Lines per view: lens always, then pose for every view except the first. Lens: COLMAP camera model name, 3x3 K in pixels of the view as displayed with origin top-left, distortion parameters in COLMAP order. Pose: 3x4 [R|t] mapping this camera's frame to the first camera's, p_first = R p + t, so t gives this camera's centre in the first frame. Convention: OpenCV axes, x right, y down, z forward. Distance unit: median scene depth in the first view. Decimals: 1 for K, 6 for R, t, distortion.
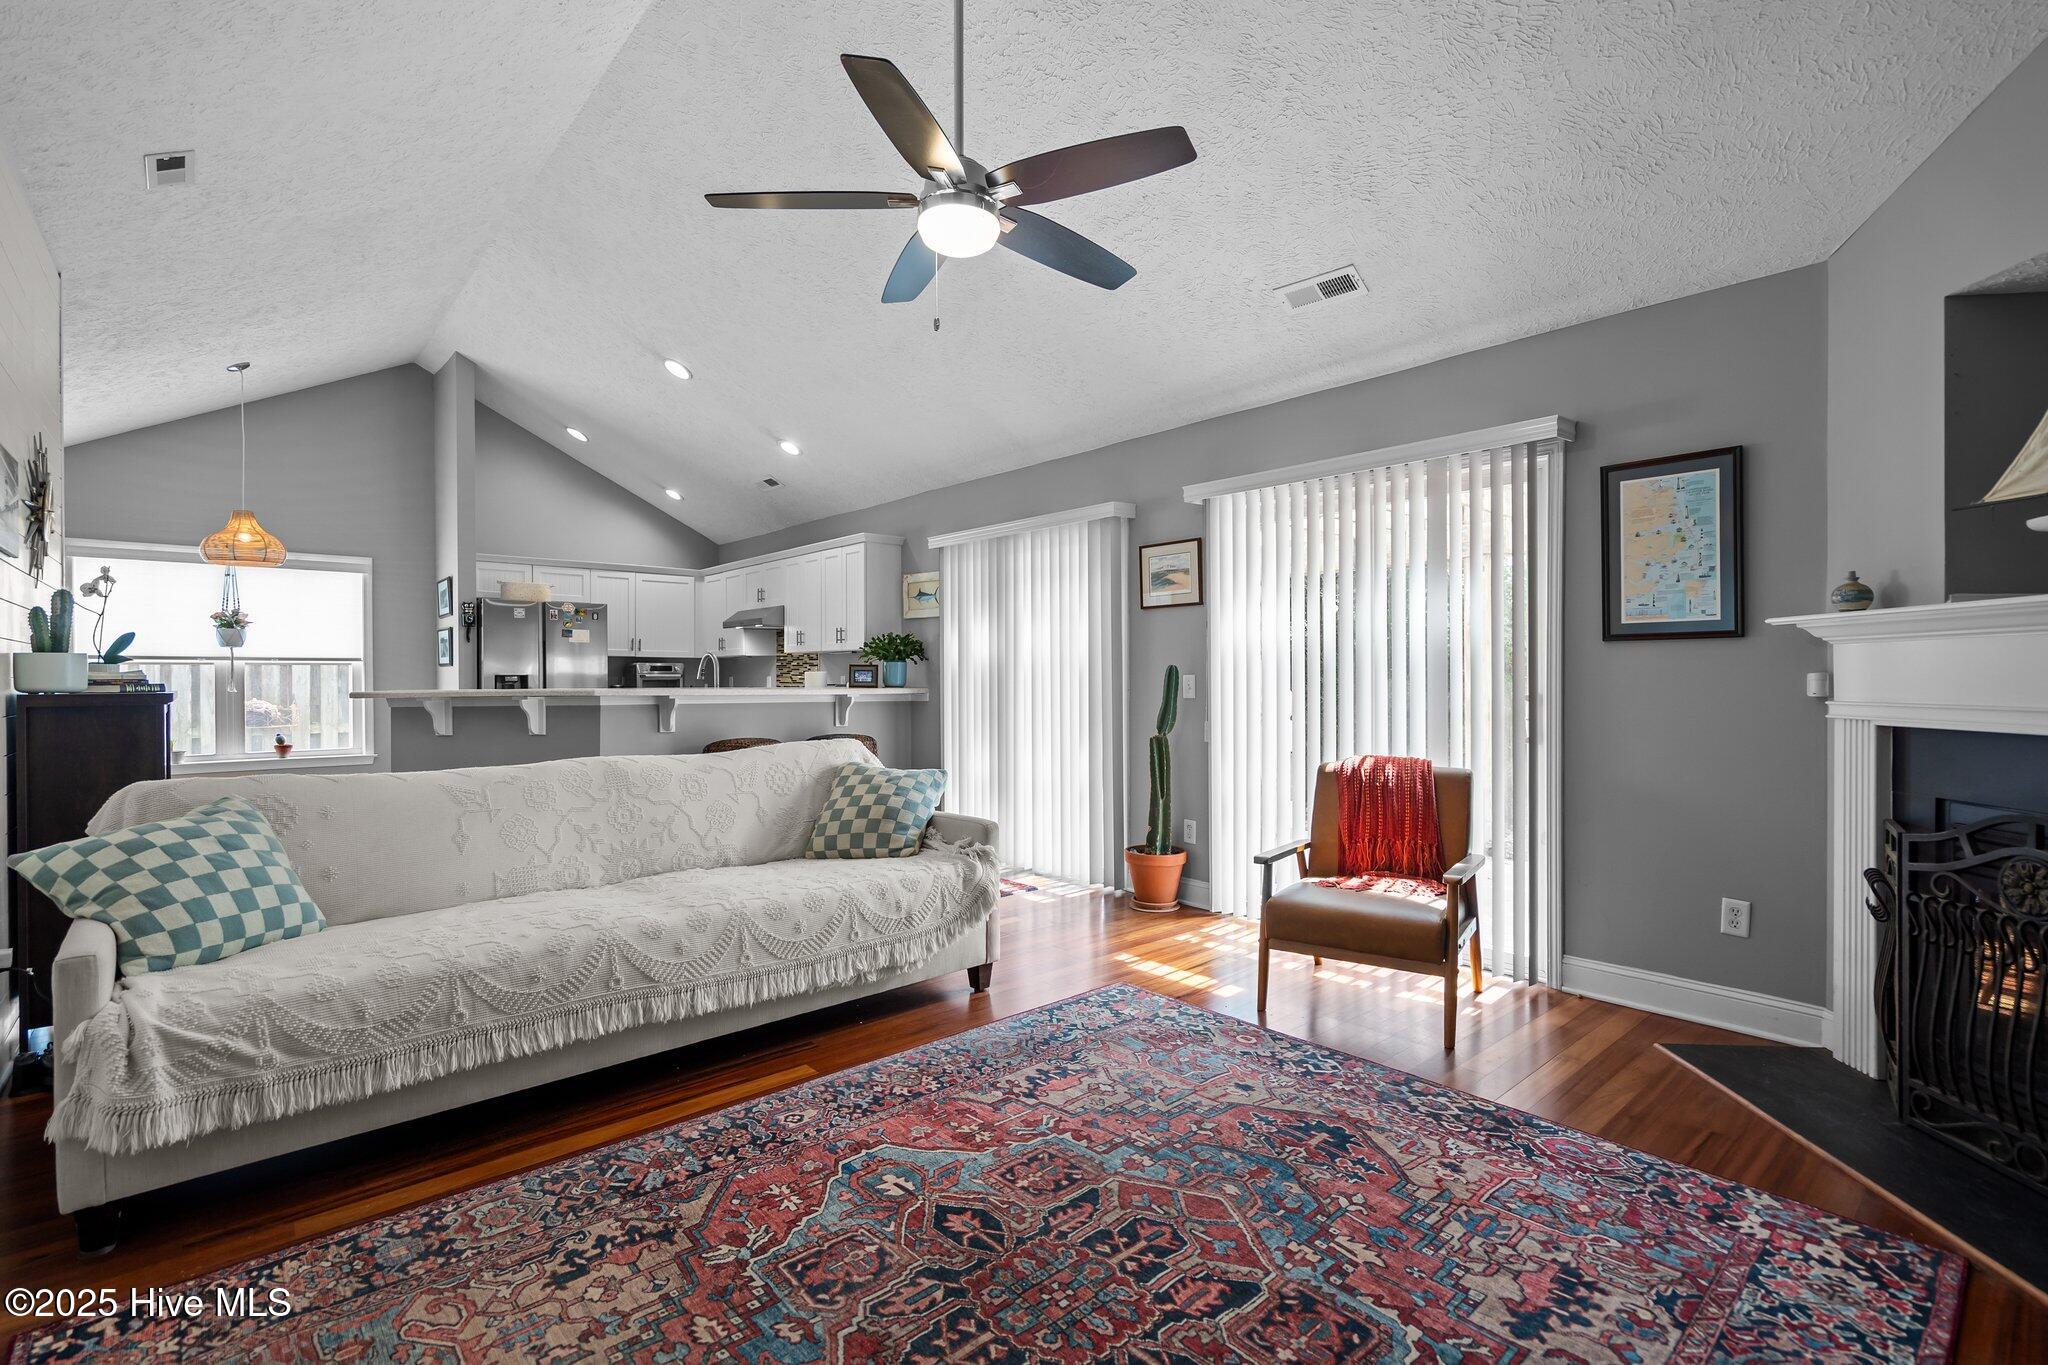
lens RADIAL K [[935.8, 0, 1031.5], [0, 935.8, 677.0], [0, 0, 1]] dist [-0.006324, 0.001023]
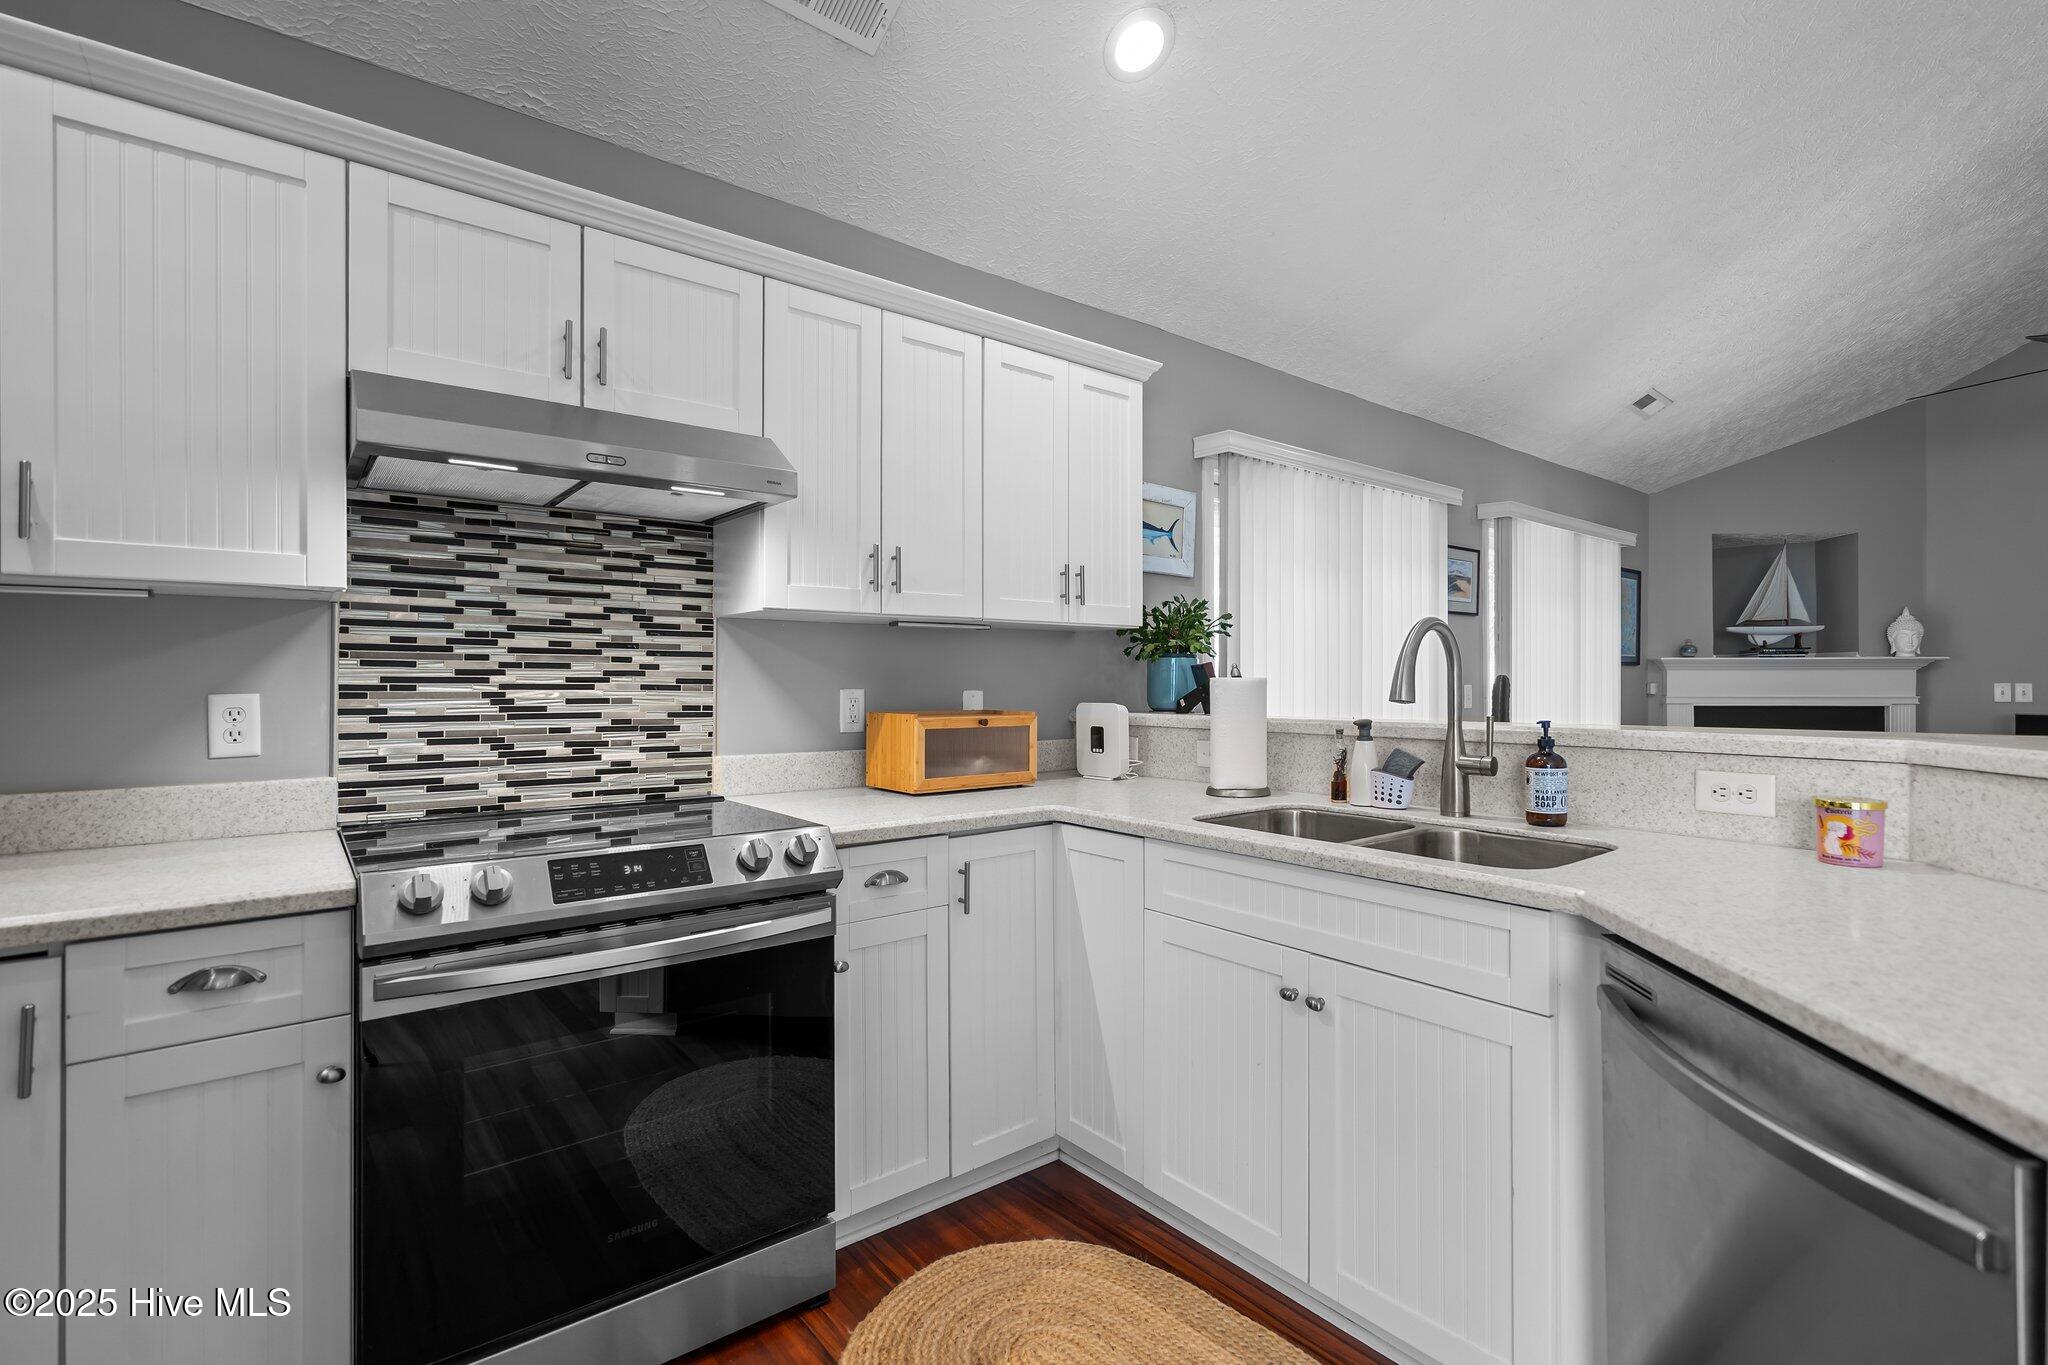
lens RADIAL K [[935.8, 0, 1031.5], [0, 935.8, 677.0], [0, 0, 1]] dist [-0.006324, 0.001023]
pose [[0.050927, 0.004940, 0.998690, -0.781224], [0.001060, 0.999987, -0.005000, -0.005475], [-0.998702, 0.001313, 0.050921, 1.305299]]
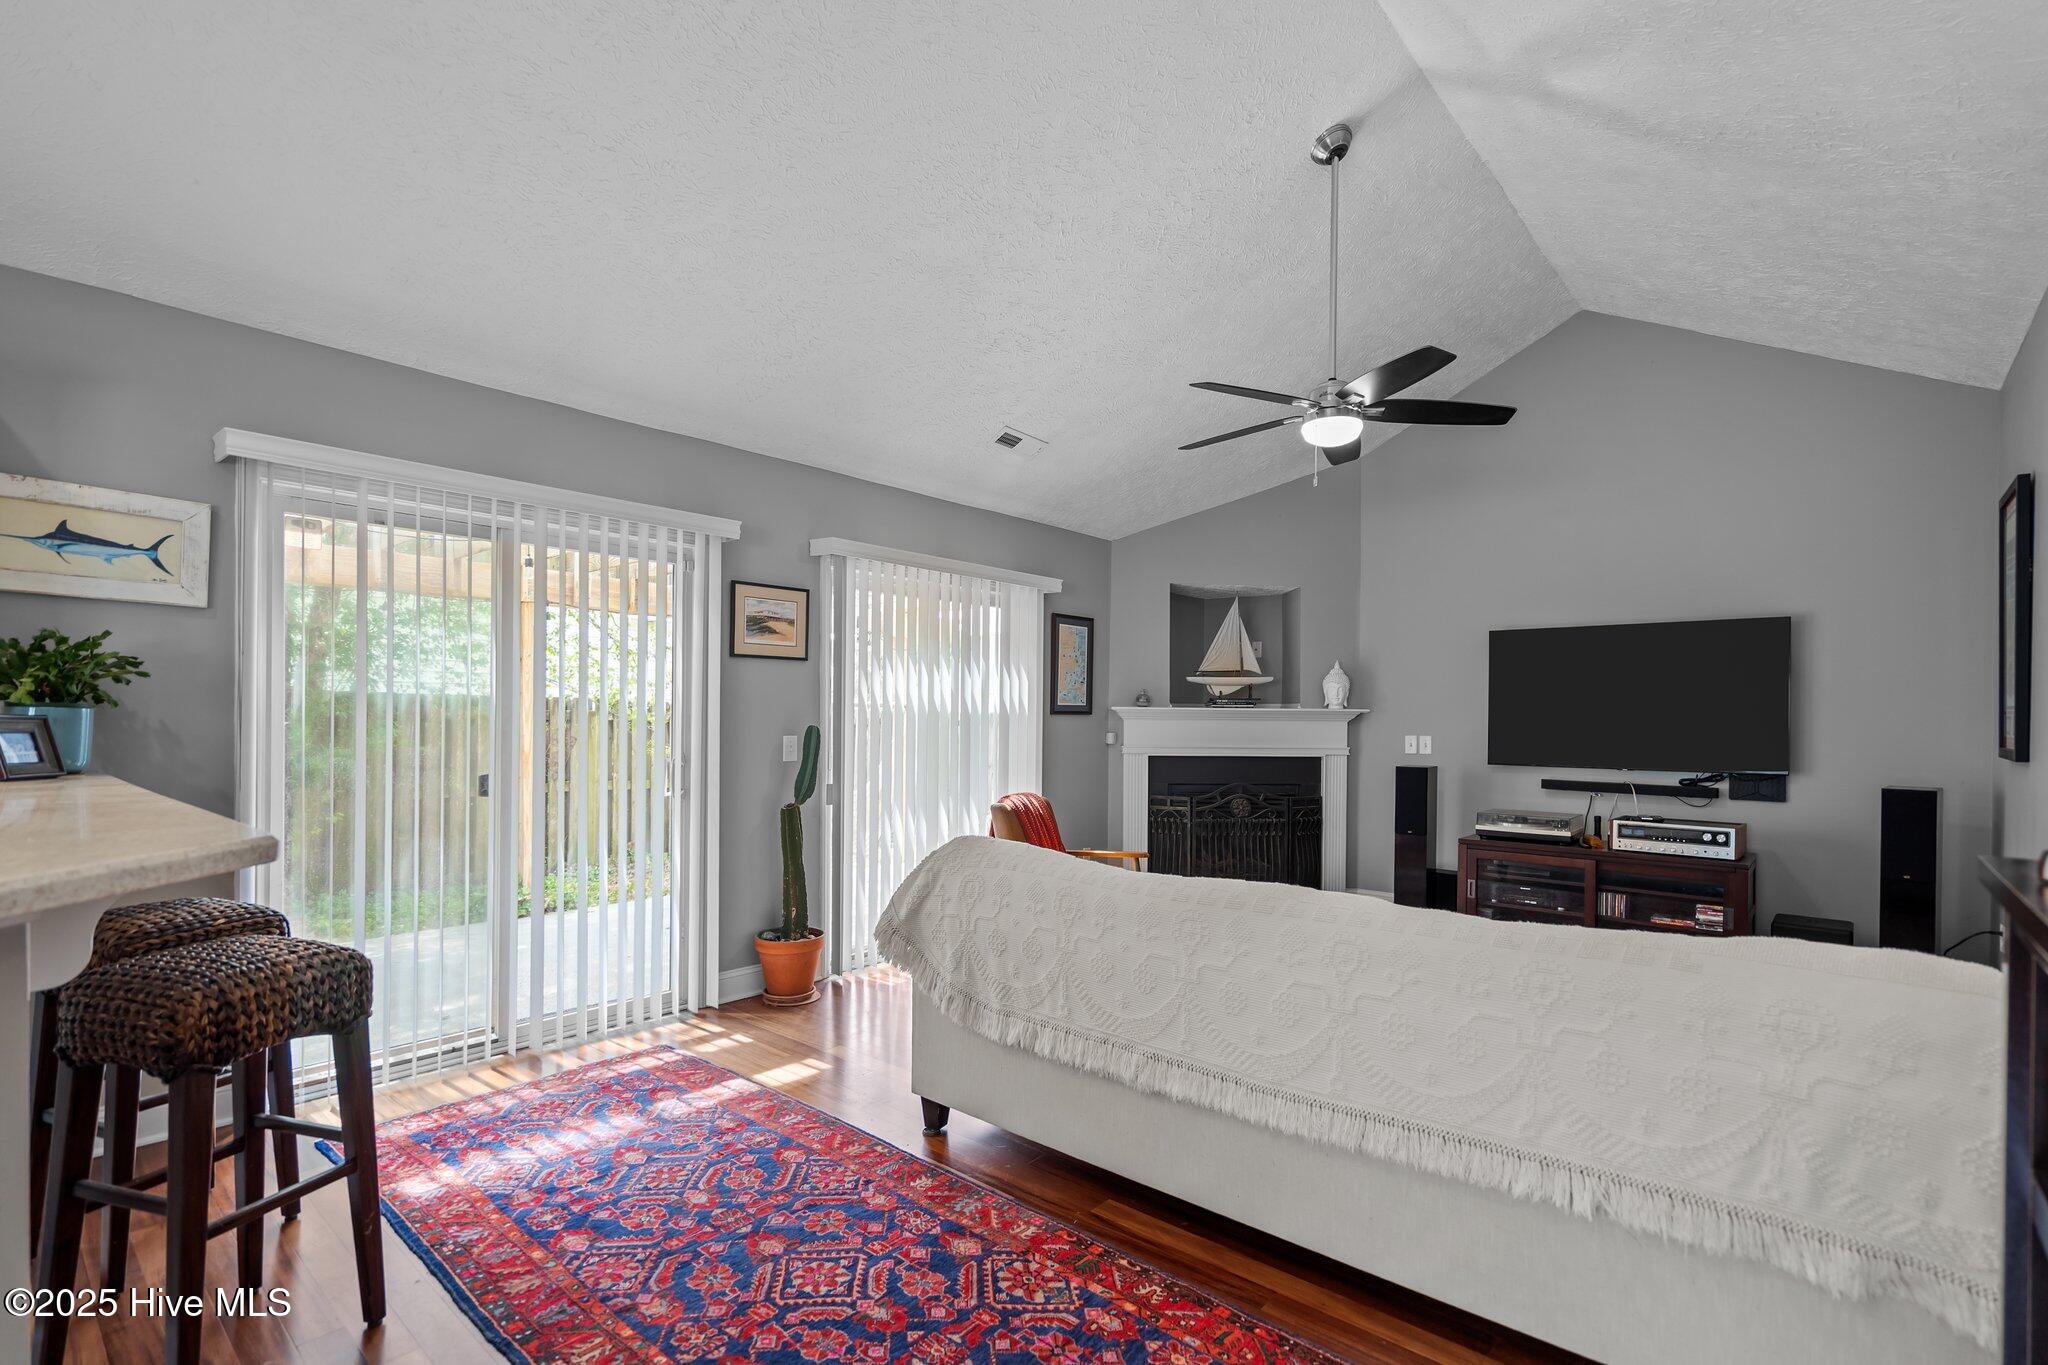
lens RADIAL K [[937.3, 0, 1022.7], [0, 937.3, 718.4], [0, 0, 1]] dist [-0.003432, 0.000030]
pose [[-0.124984, 0.000678, 0.992158, -0.709156], [-0.007984, 0.999967, -0.001689, -0.017985], [-0.992127, -0.008132, -0.124975, 0.822103]]
